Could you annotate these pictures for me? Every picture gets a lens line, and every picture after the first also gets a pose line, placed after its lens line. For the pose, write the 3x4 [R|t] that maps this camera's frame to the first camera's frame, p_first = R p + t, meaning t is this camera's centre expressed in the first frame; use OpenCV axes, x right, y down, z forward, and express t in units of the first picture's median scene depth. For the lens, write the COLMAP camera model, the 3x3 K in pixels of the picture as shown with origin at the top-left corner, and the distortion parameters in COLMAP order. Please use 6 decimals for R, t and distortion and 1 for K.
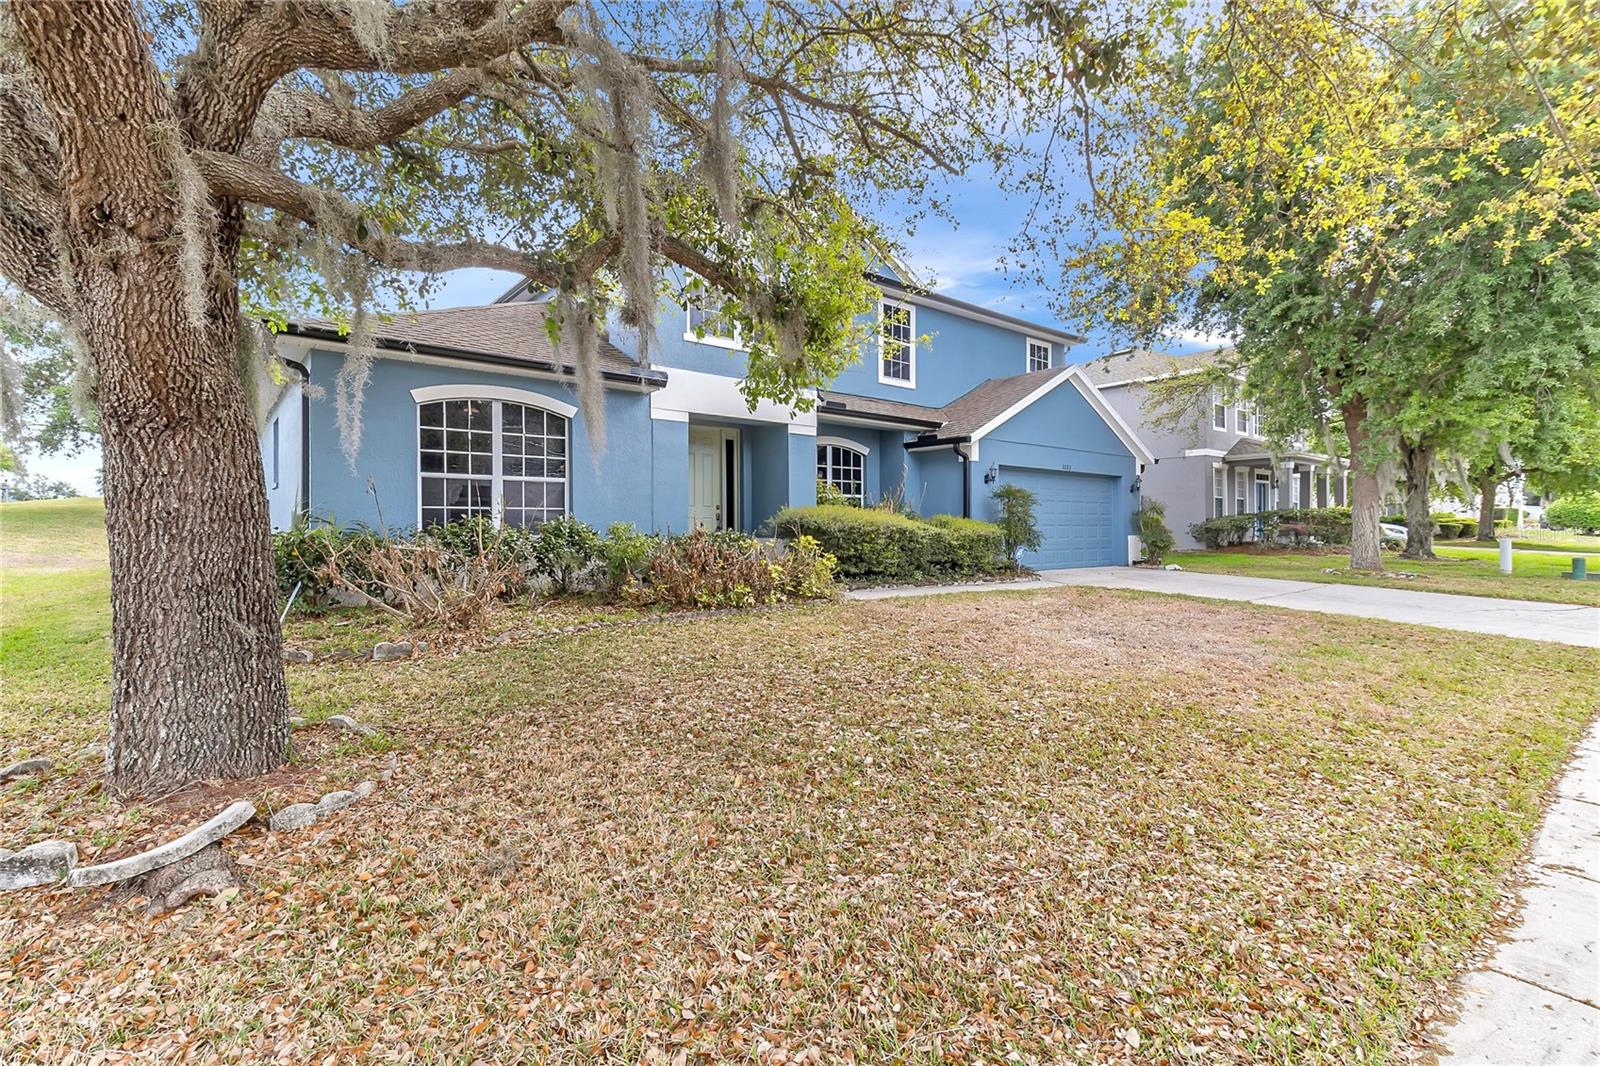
lens RADIAL K [[742.9, 0, 805.1], [0, 742.9, 533.1], [0, 0, 1]] dist [0.012917, 0.000083]
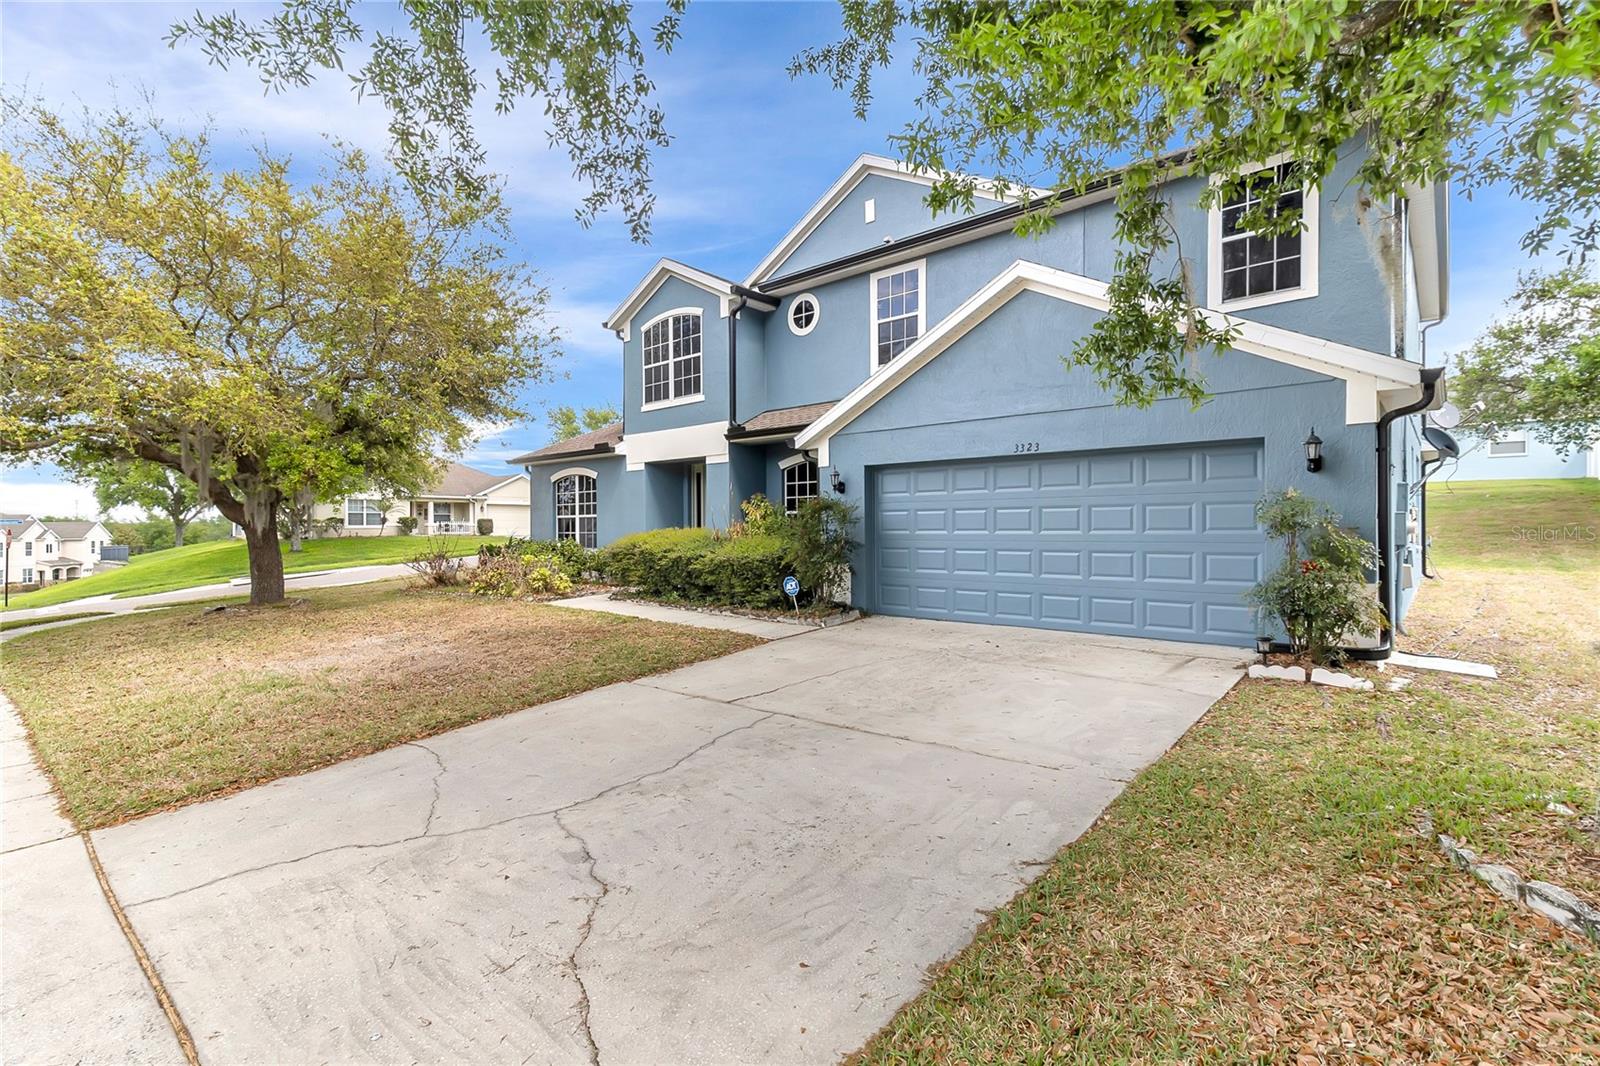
lens RADIAL K [[753.0, 0, 800.0], [0, 753.0, 533.0], [0, 0, 1]] dist [0.010634, -0.000409]
pose [[0.137805, 0.012410, -0.990382, 1.331611], [0.004543, 0.999903, 0.013162, -0.048488], [0.990449, -0.006313, 0.137735, 1.128775]]
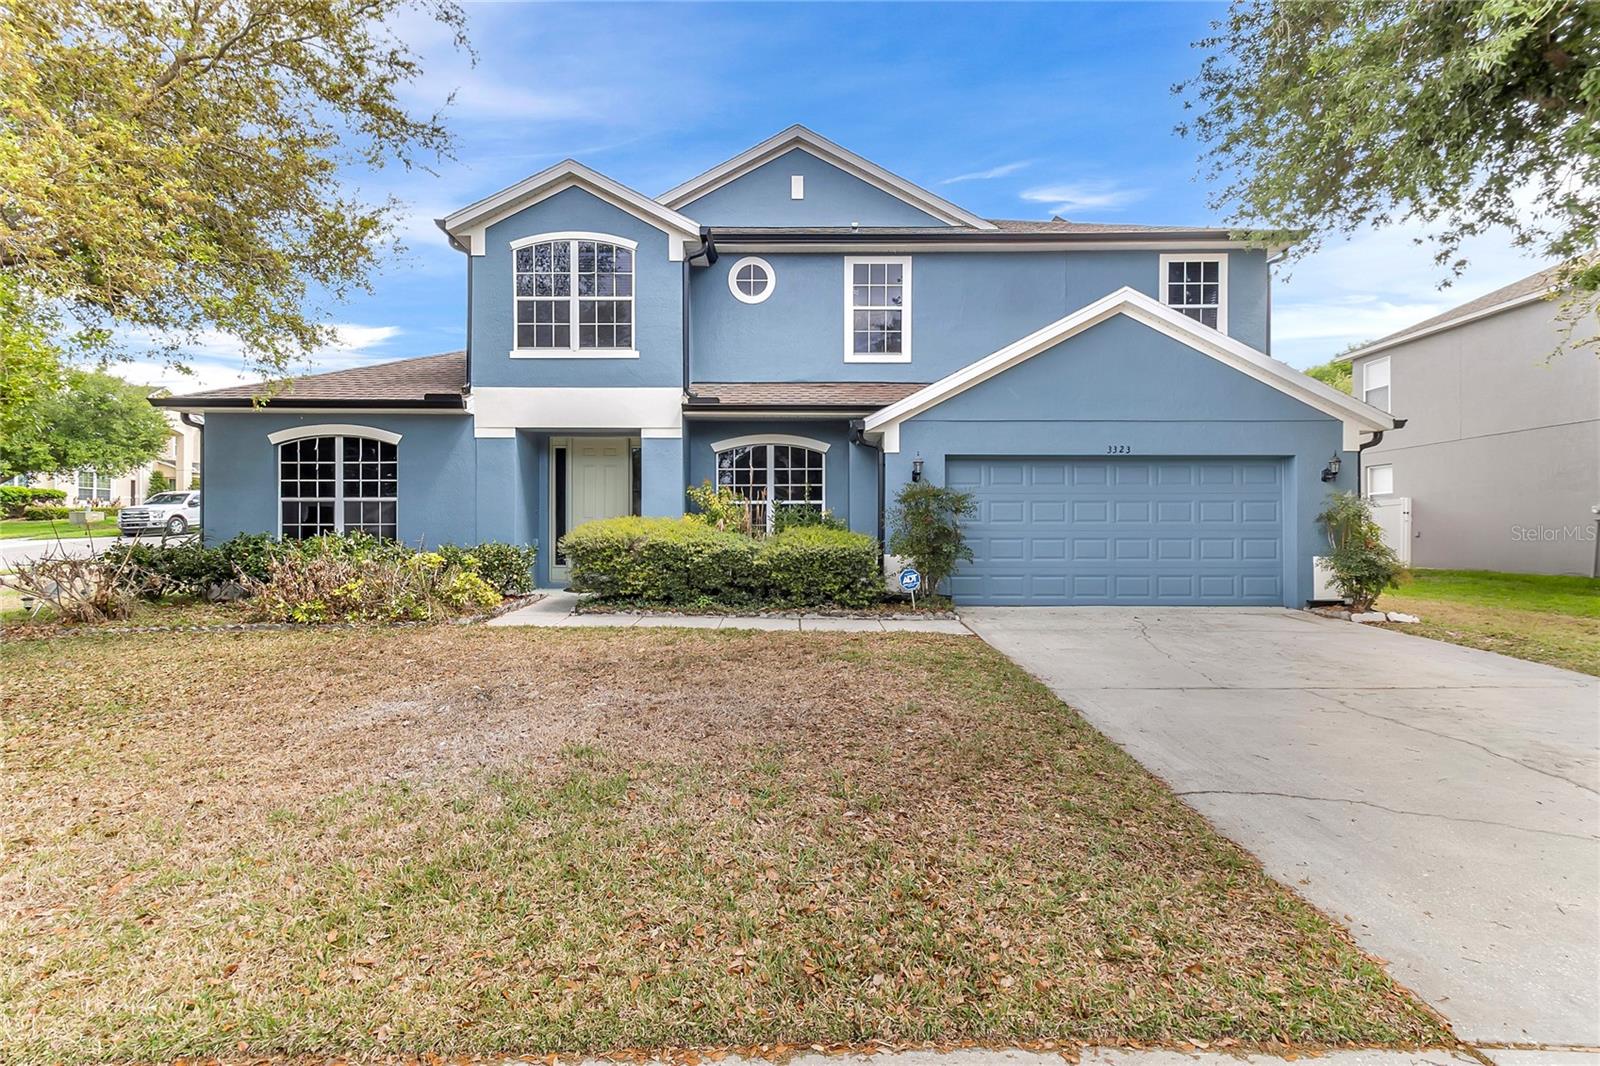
lens RADIAL K [[742.9, 0, 805.1], [0, 742.9, 533.1], [0, 0, 1]] dist [0.012917, 0.000083]
pose [[0.764577, 0.005258, -0.644510, 0.833005], [-0.005493, 0.999984, 0.001641, -0.022490], [0.644508, 0.002286, 0.764594, 0.489000]]
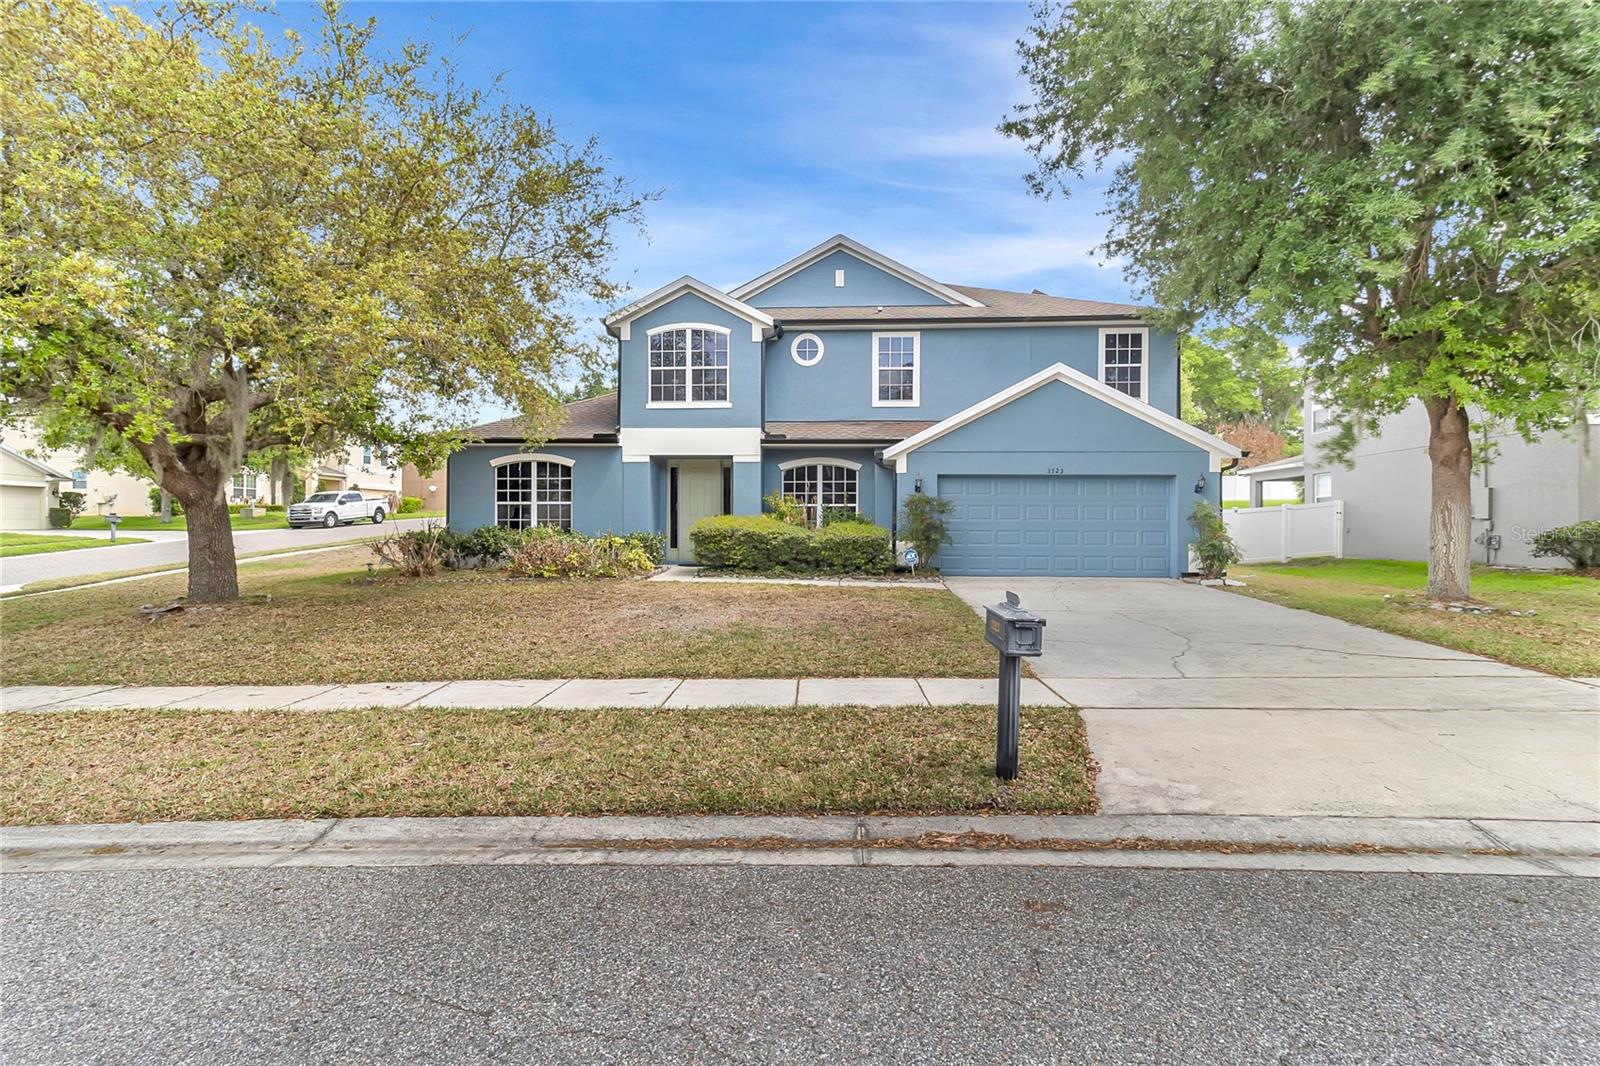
lens RADIAL K [[753.0, 0, 800.0], [0, 753.0, 533.0], [0, 0, 1]] dist [0.010634, -0.000409]
pose [[0.721203, 0.011466, -0.692629, 1.172958], [-0.009381, 0.999933, 0.006785, -0.017175], [0.692660, 0.001604, 0.721262, 0.102587]]
